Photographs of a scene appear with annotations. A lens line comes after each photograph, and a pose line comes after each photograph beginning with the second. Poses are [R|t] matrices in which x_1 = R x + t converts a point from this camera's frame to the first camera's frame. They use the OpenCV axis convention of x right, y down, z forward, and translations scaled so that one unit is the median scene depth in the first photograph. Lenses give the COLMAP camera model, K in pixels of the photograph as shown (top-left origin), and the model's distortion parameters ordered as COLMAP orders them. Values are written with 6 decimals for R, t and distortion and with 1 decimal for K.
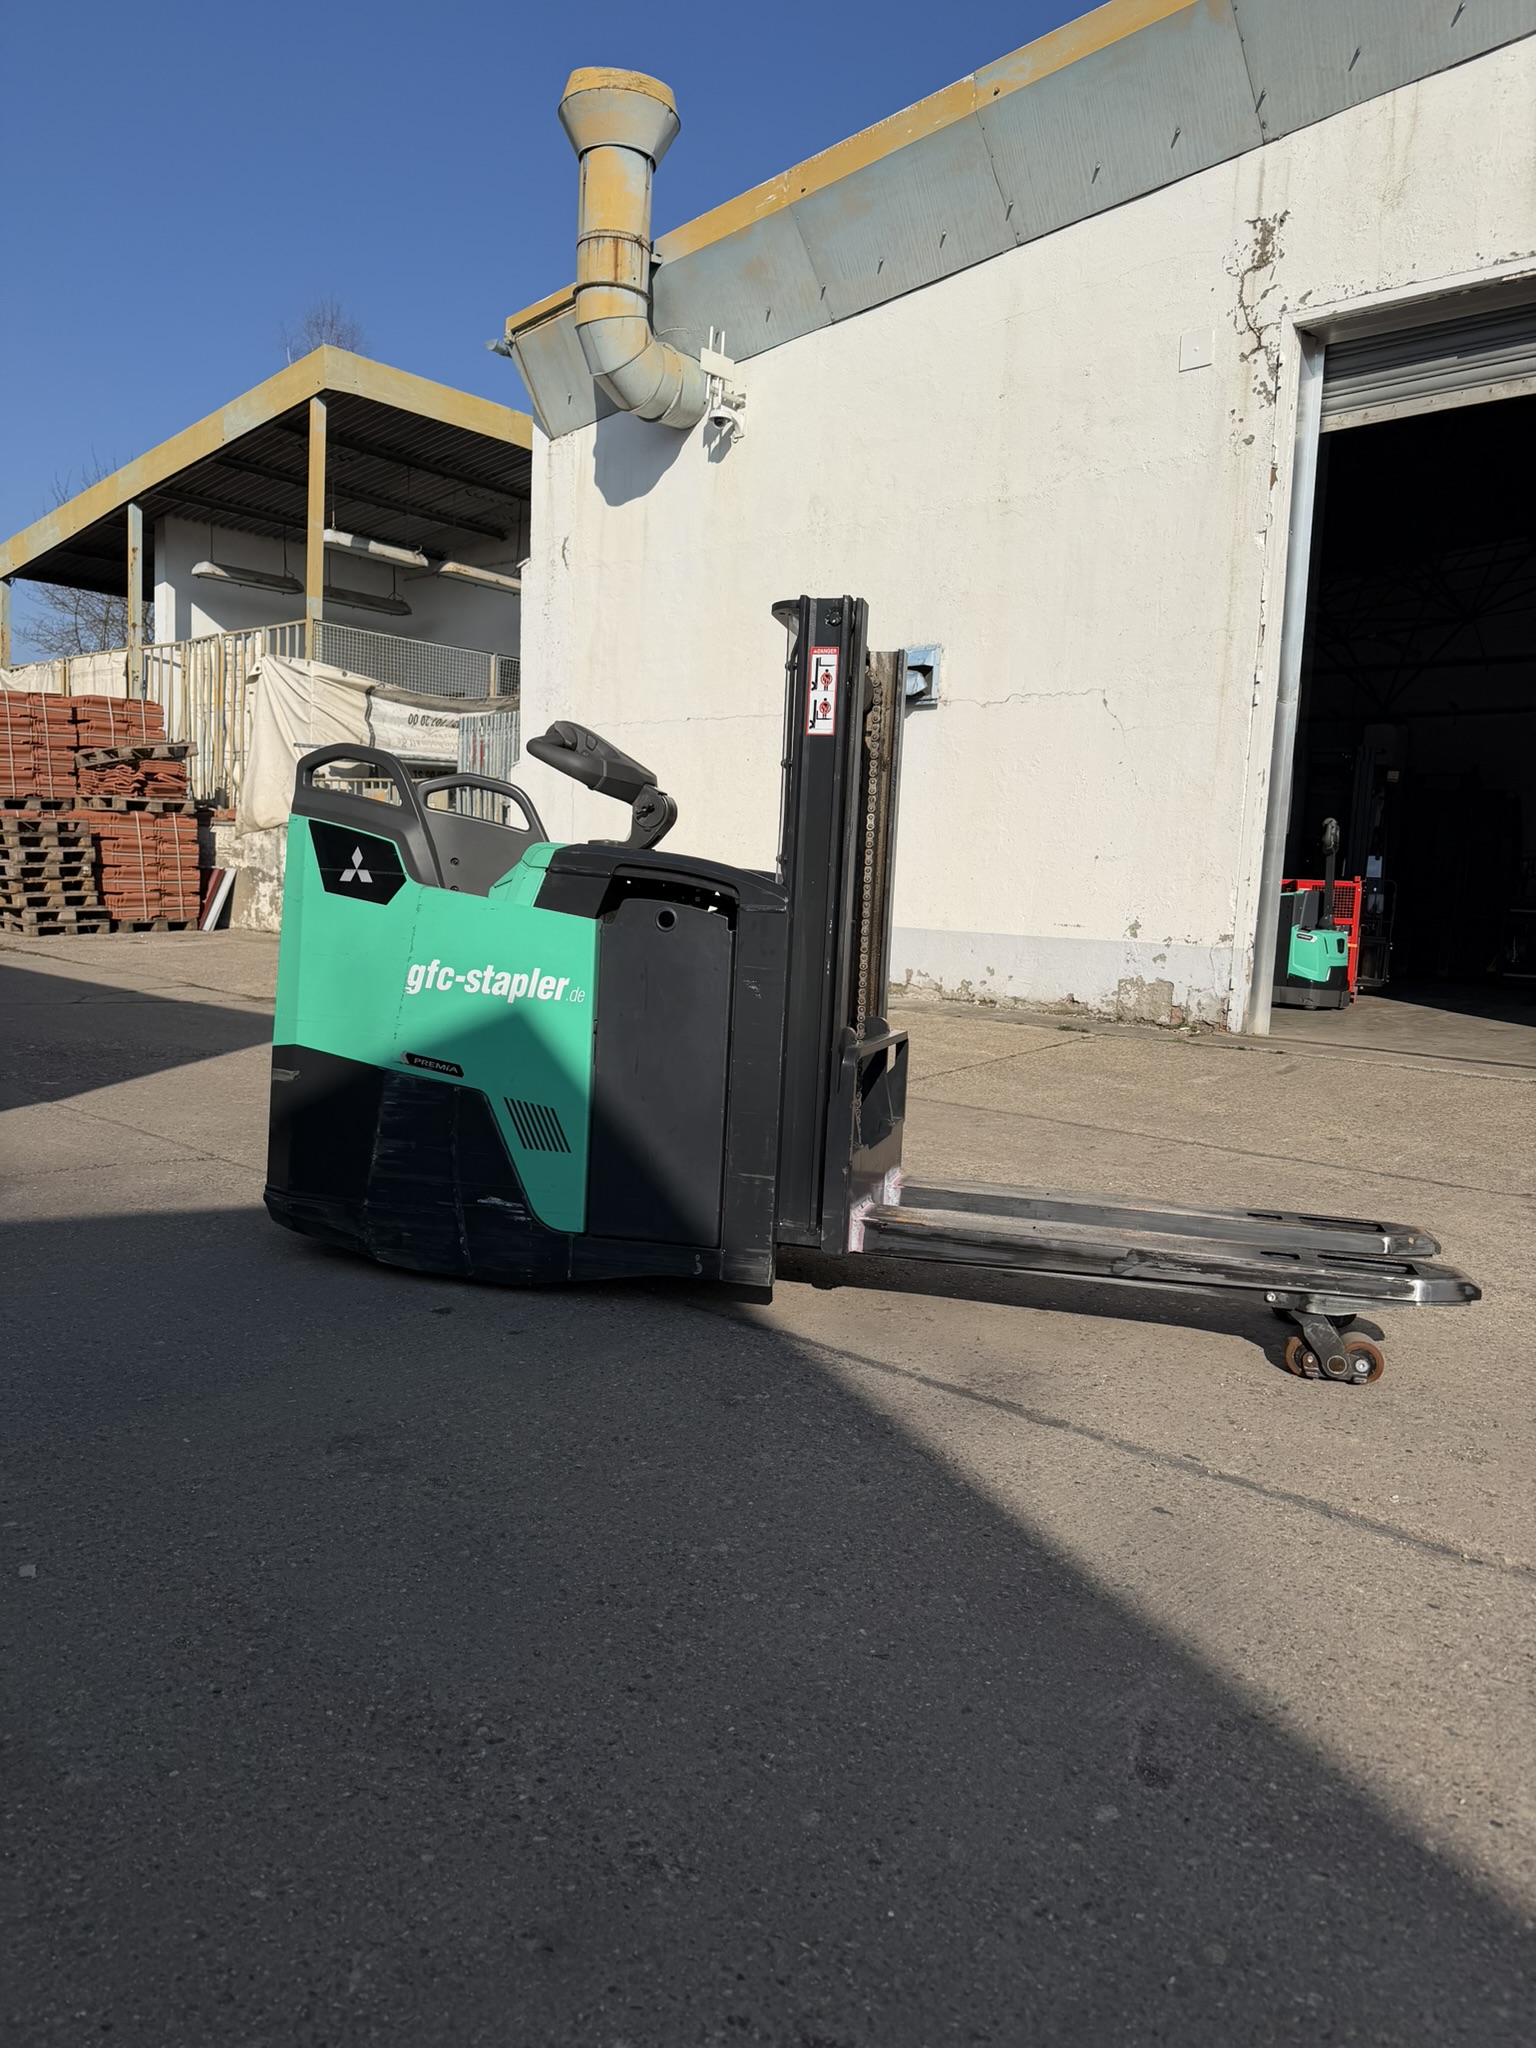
lens RADIAL K [[1458.6, 0, 768.0], [0, 1458.6, 1024.0], [0, 0, 1]] dist [0.003305, 0.000728]
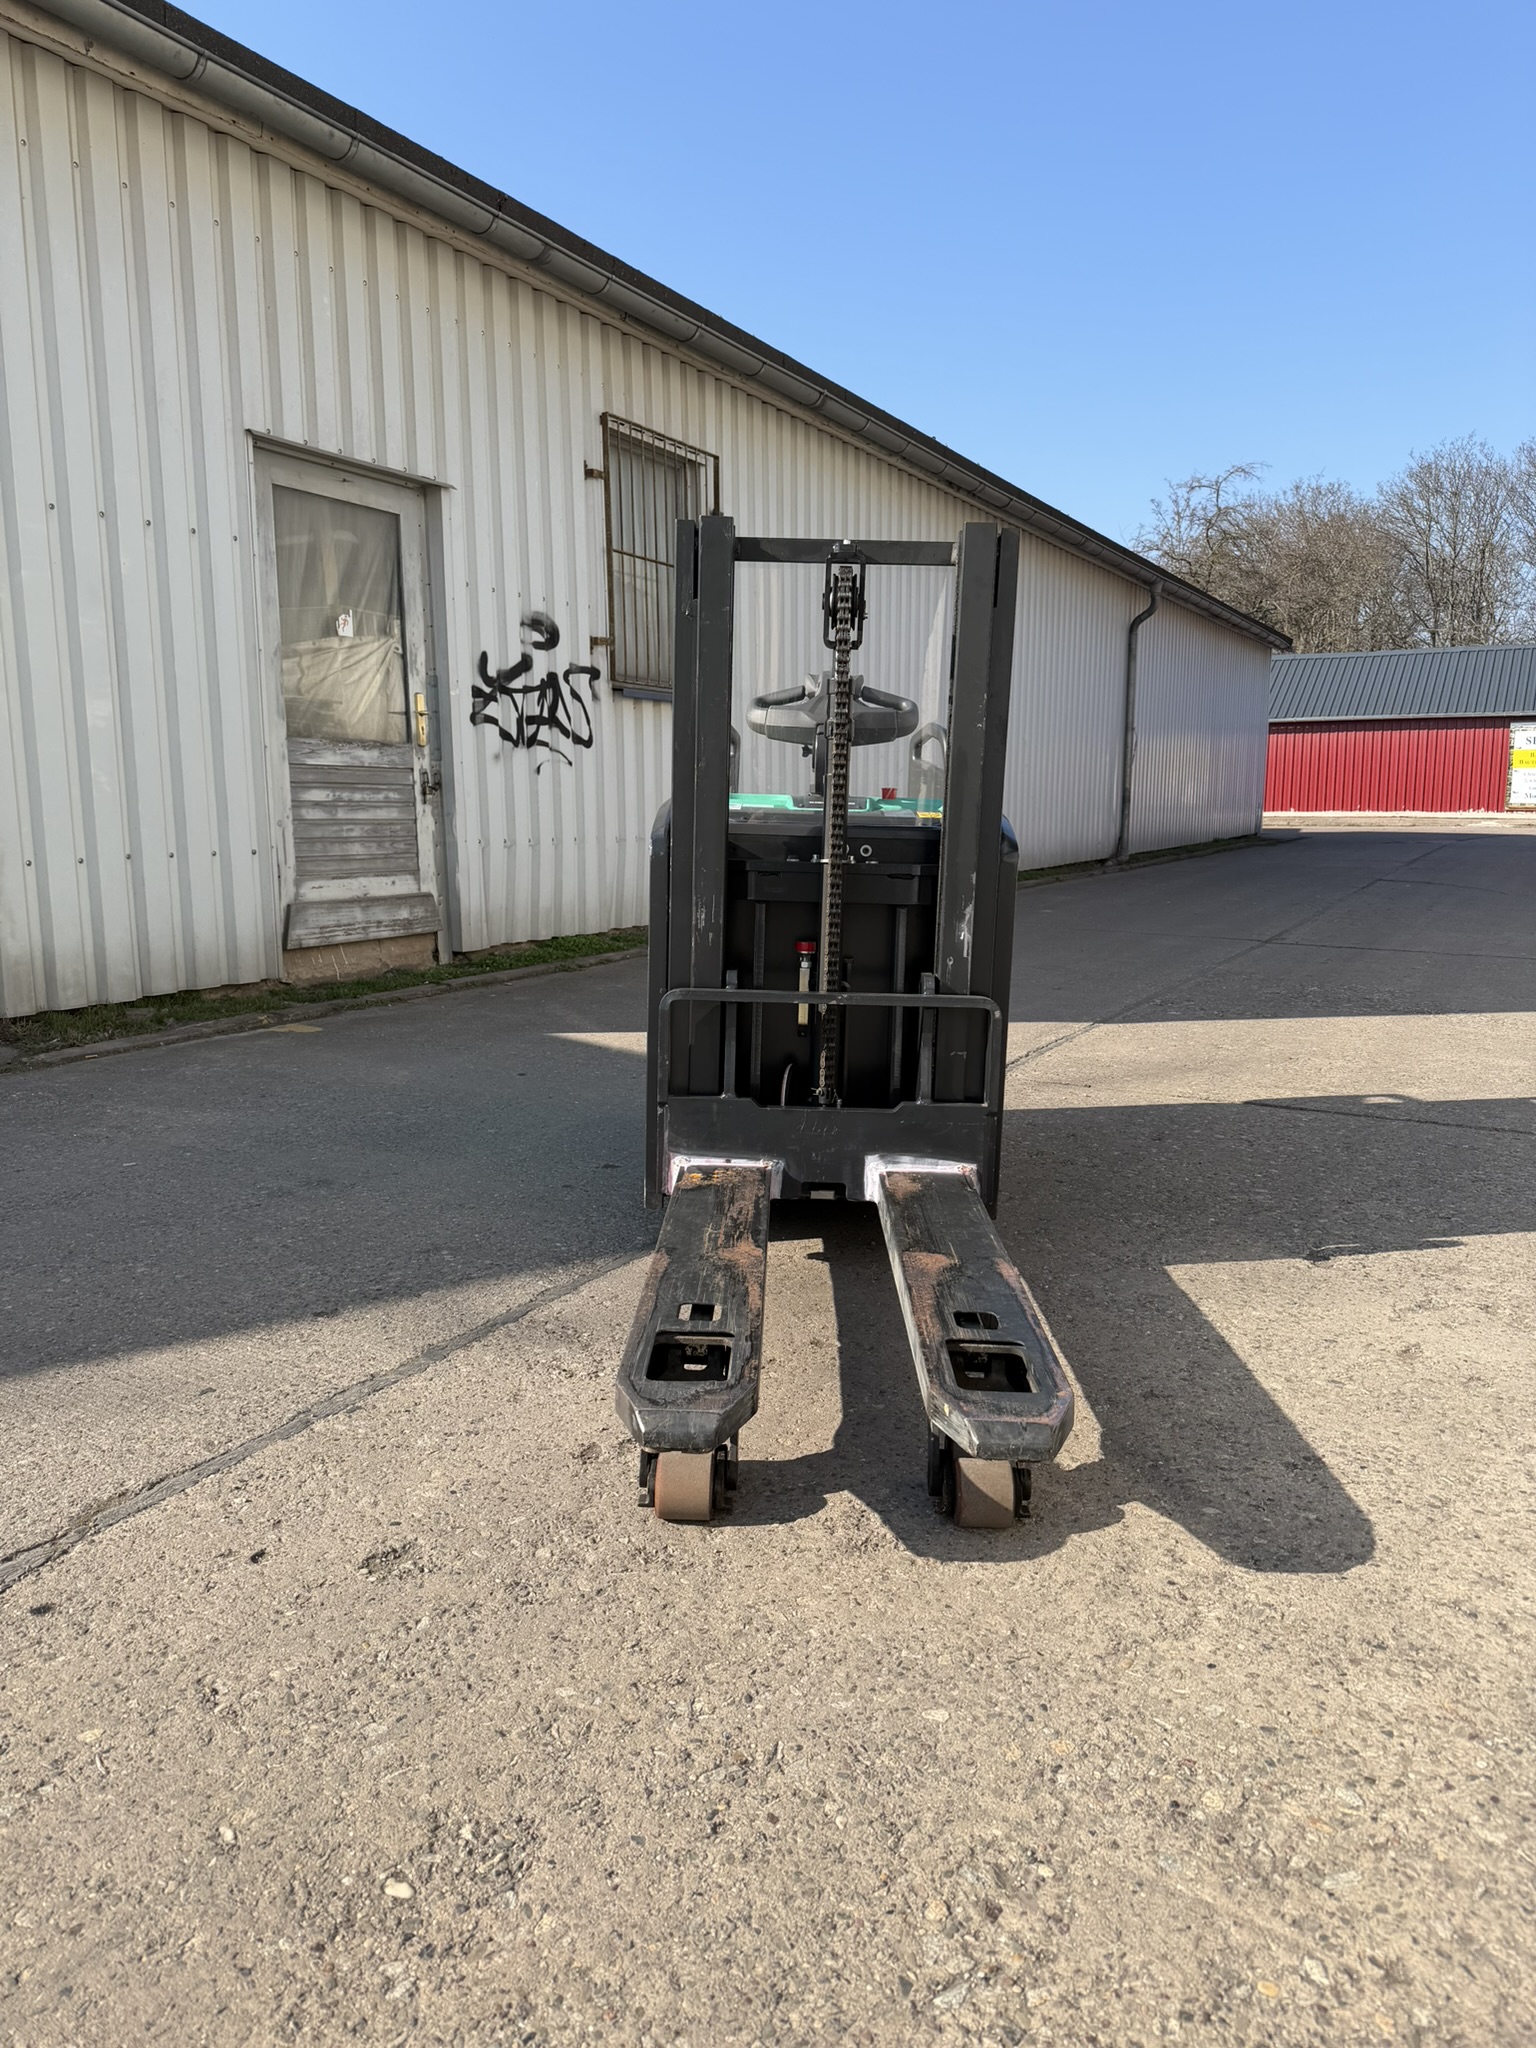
lens RADIAL K [[1458.6, 0, 768.0], [0, 1458.6, 1024.0], [0, 0, 1]] dist [0.003305, 0.000728]
pose [[0.264779, 0.119996, -0.956814, 1.121850], [-0.096857, 0.990519, 0.097420, -0.066546], [0.959433, 0.066879, 0.273891, 0.880971]]
